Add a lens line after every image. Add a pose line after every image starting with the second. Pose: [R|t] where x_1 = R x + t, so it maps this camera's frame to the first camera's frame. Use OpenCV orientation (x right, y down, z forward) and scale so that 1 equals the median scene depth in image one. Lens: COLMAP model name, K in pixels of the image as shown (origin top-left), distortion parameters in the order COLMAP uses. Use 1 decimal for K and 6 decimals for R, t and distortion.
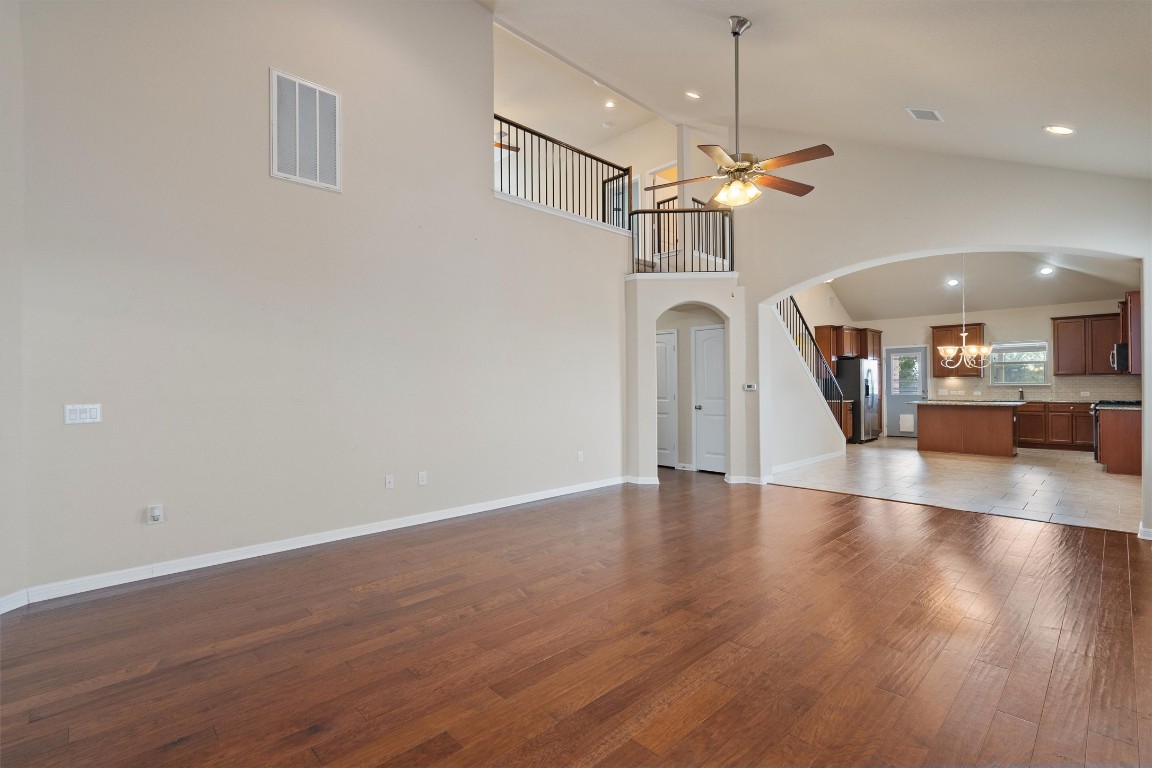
lens RADIAL K [[527.8, 0, 576.4], [0, 527.8, 381.8], [0, 0, 1]] dist [-0.004083, 0.001278]
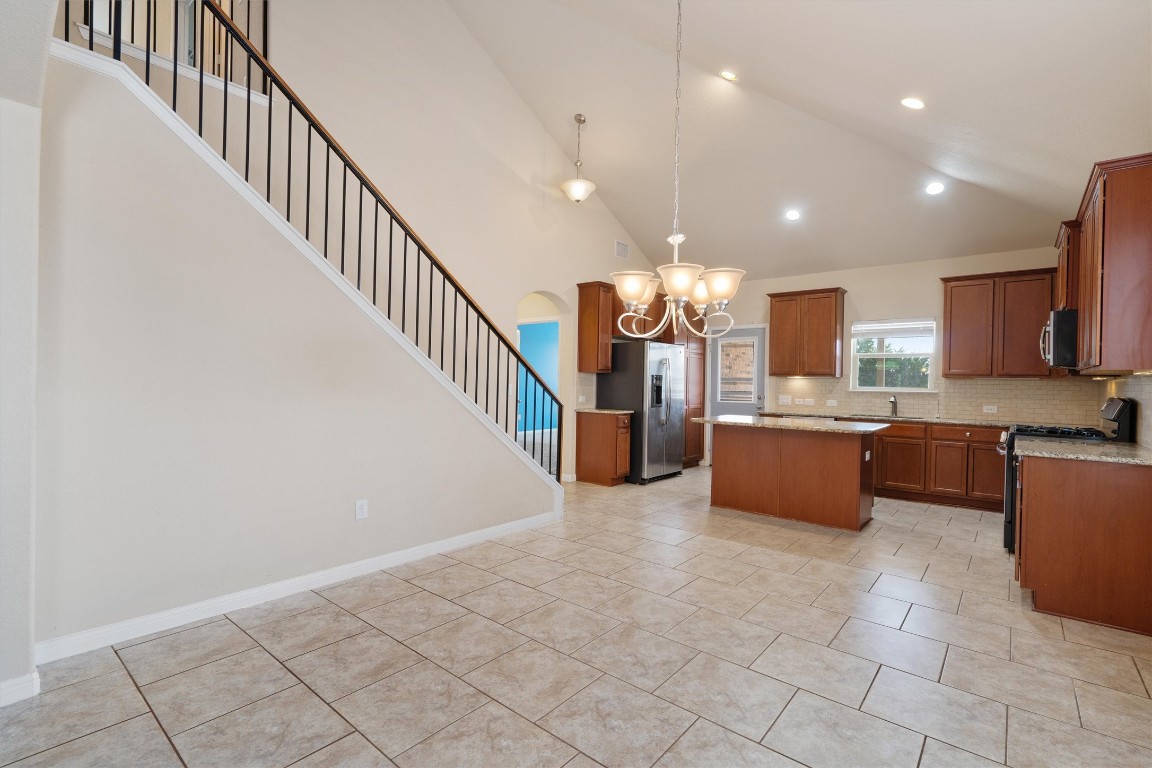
lens RADIAL K [[527.8, 0, 580.3], [0, 527.8, 385.8], [0, 0, 1]] dist [-0.004083, 0.001278]
pose [[0.993661, 0.024748, 0.109657, 0.462912], [-0.026403, 0.999558, 0.013674, 0.000985], [-0.109270, -0.016483, 0.993875, 0.482849]]
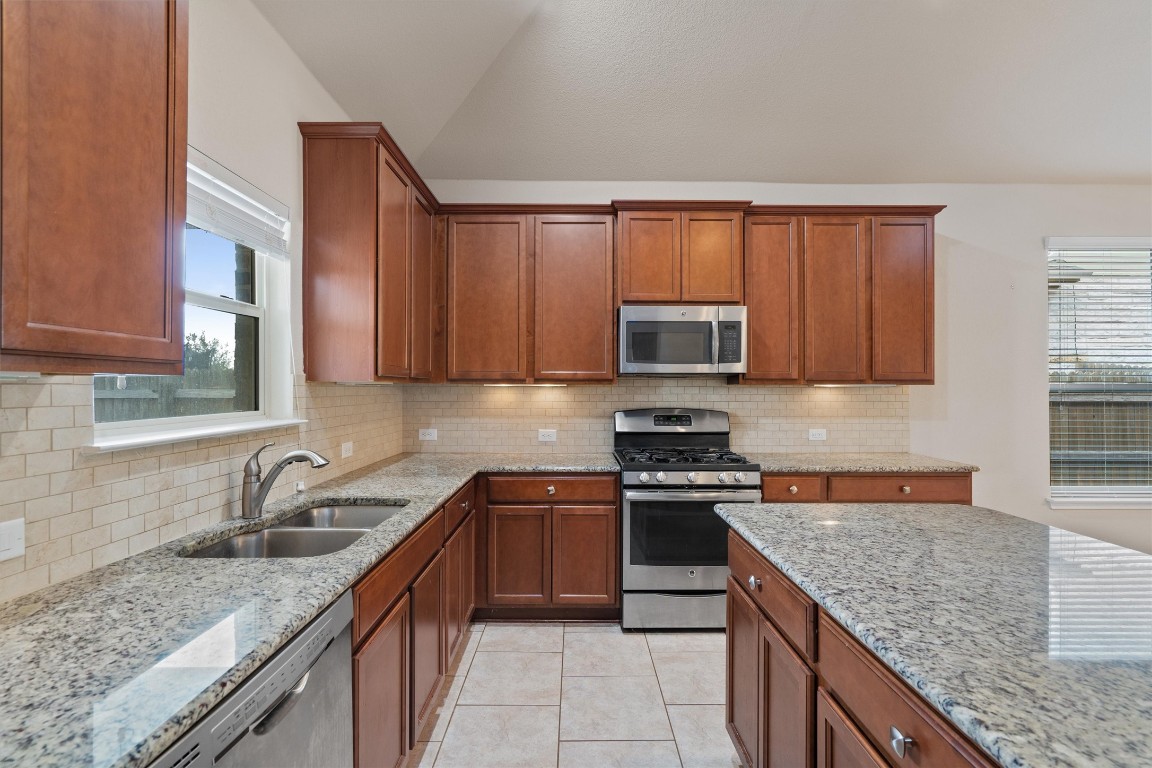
lens RADIAL K [[508.0, 0, 572.8], [0, 508.0, 387.6], [0, 0, 1]] dist [-0.004593, -0.000212]
pose [[-0.721231, 0.010399, 0.692616, 0.726761], [0.001084, 0.999903, -0.013884, -0.005340], [-0.692693, -0.009263, -0.721173, 1.152472]]
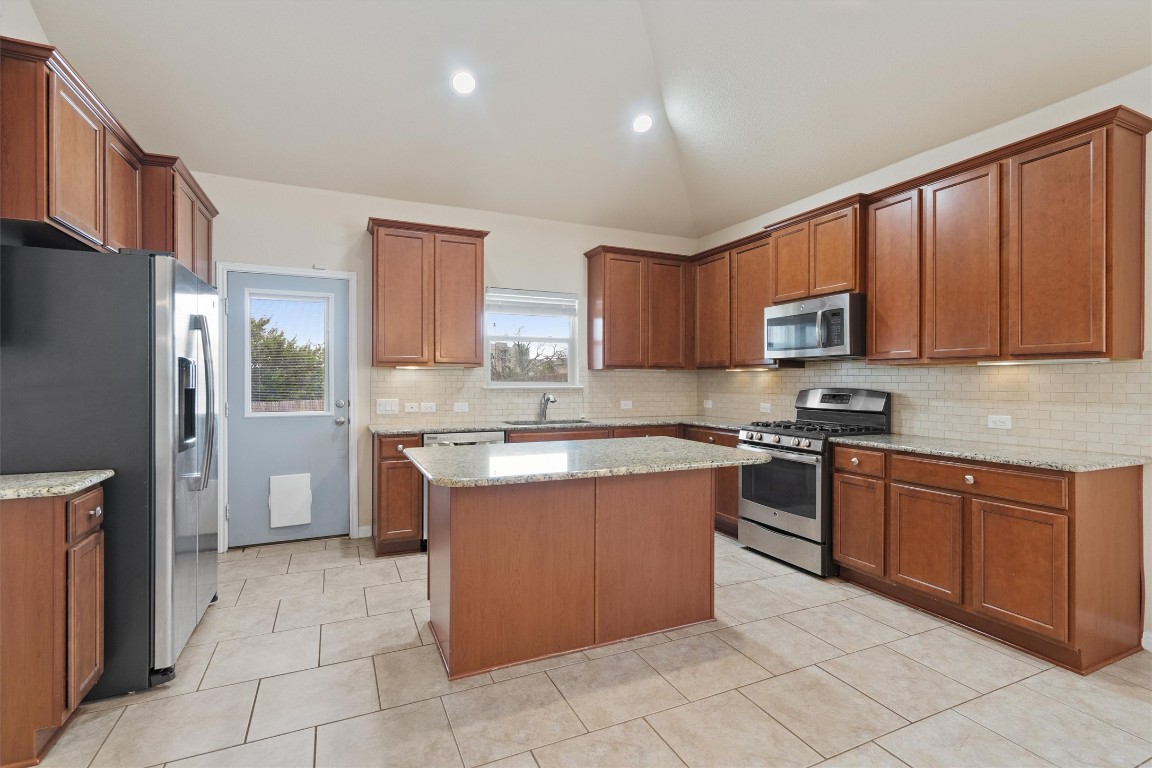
lens RADIAL K [[527.8, 0, 573.5], [0, 527.8, 385.2], [0, 0, 1]] dist [-0.004083, 0.001278]
pose [[0.336474, 0.002520, 0.941689, 0.468112], [-0.011622, 0.999931, 0.001477, 0.003759], [-0.941621, -0.011441, 0.336480, 0.906286]]
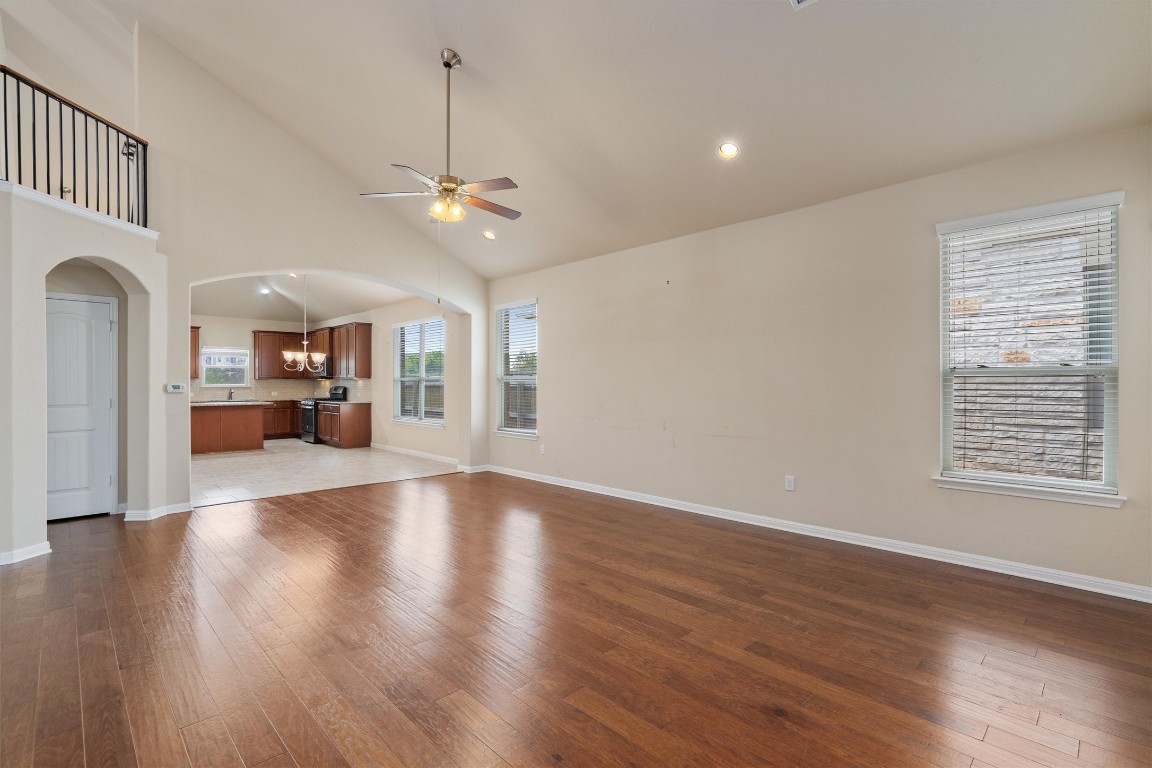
lens RADIAL K [[527.8, 0, 588.4], [0, 527.8, 383.7], [0, 0, 1]] dist [-0.004083, 0.001278]
pose [[-0.019861, 0.006429, 0.999782, -0.316035], [-0.004612, 0.999968, -0.006522, 0.004160], [-0.999792, -0.004740, -0.019830, 0.288906]]
